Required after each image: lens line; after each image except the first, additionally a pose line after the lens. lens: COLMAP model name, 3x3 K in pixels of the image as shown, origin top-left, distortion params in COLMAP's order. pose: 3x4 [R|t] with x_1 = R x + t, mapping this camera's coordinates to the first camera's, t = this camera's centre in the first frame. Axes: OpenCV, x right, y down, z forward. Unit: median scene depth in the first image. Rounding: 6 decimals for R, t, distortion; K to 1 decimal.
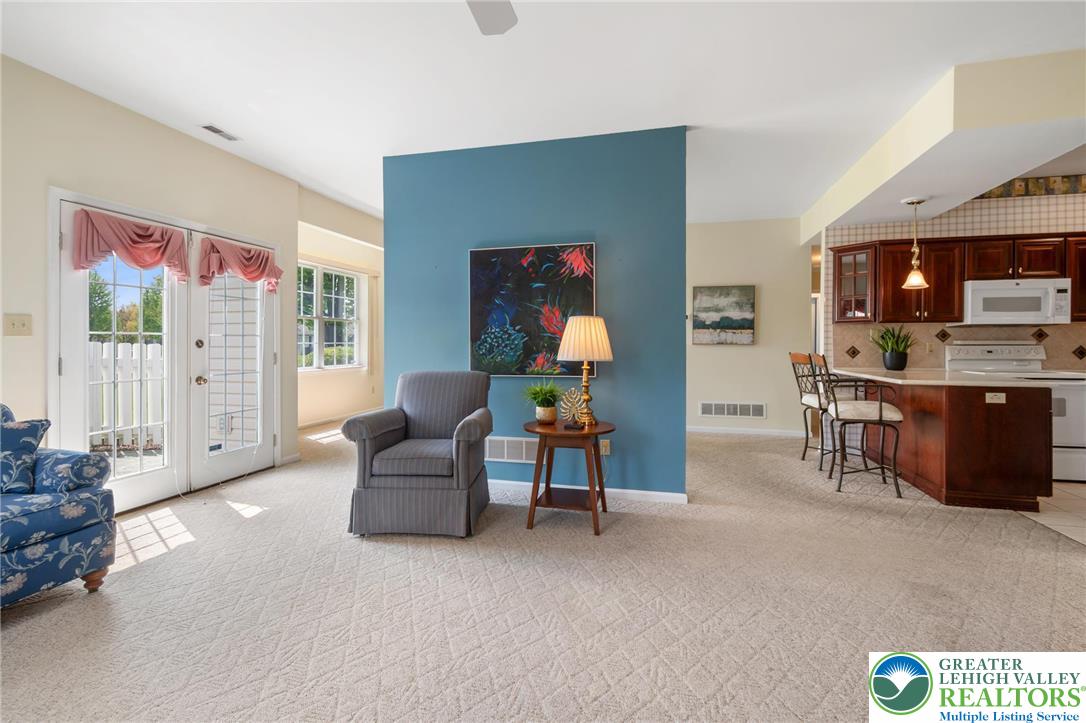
lens RADIAL K [[488.0, 0, 546.1], [0, 488.0, 342.8], [0, 0, 1]] dist [0.003929, -0.002734]
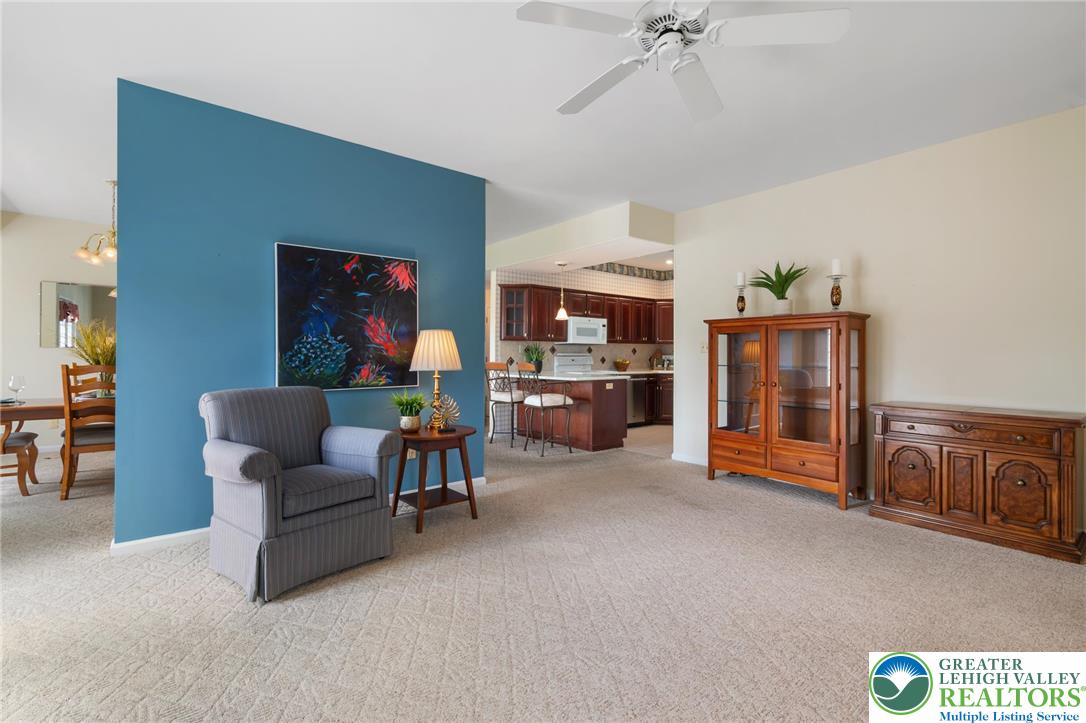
lens RADIAL K [[488.0, 0, 538.6], [0, 488.0, 355.8], [0, 0, 1]] dist [0.003929, -0.002734]
pose [[0.594607, 0.000223, 0.804016, -0.570902], [-0.004053, 0.999988, 0.002720, -0.000261], [-0.804006, -0.004876, 0.594601, 0.141546]]
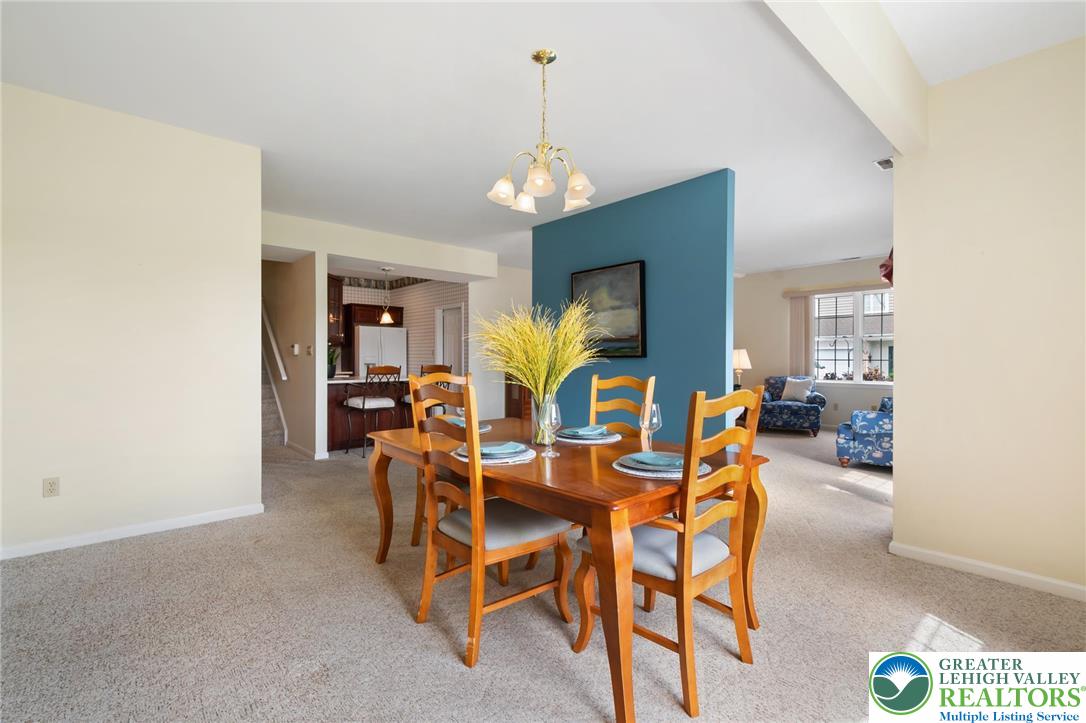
lens RADIAL K [[488.0, 0, 548.9], [0, 488.0, 360.3], [0, 0, 1]] dist [0.003929, -0.002734]
pose [[-0.837167, -0.004757, 0.546926, -0.661154], [-0.001251, 0.999976, 0.006783, -0.002565], [-0.546945, 0.004995, -0.837153, 2.255276]]
